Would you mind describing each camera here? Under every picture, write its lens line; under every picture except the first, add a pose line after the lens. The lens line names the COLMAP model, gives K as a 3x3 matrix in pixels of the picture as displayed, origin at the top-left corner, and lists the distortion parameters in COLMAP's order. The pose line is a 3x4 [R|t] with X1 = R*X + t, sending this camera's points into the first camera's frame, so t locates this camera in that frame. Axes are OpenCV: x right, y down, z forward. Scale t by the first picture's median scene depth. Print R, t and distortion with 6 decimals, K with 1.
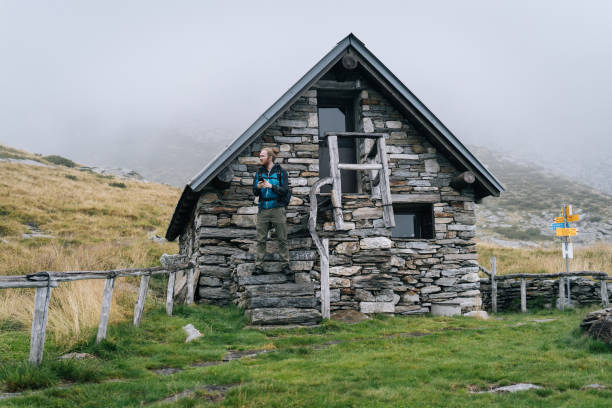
lens RADIAL K [[724.4, 0, 309.8], [0, 724.4, 199.0], [0, 0, 1]] dist [-0.003621, 0.000000]
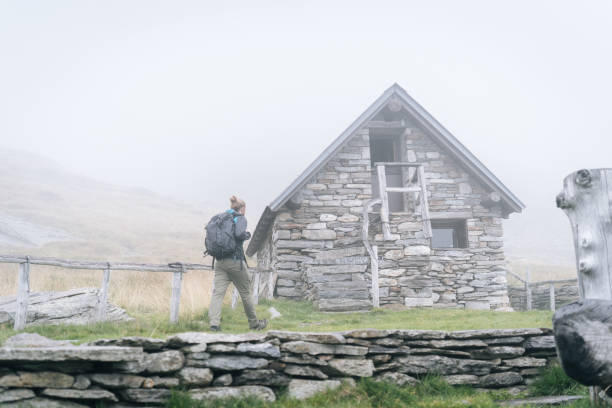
lens RADIAL K [[724.4, 0, 308.9], [0, 724.4, 203.3], [0, 0, 1]] dist [-0.003621, 0.000000]
pose [[0.995511, -0.016297, -0.093228, 0.021323], [0.013208, 0.999346, -0.033657, 0.017441], [0.093715, 0.032275, 0.995076, -0.240635]]
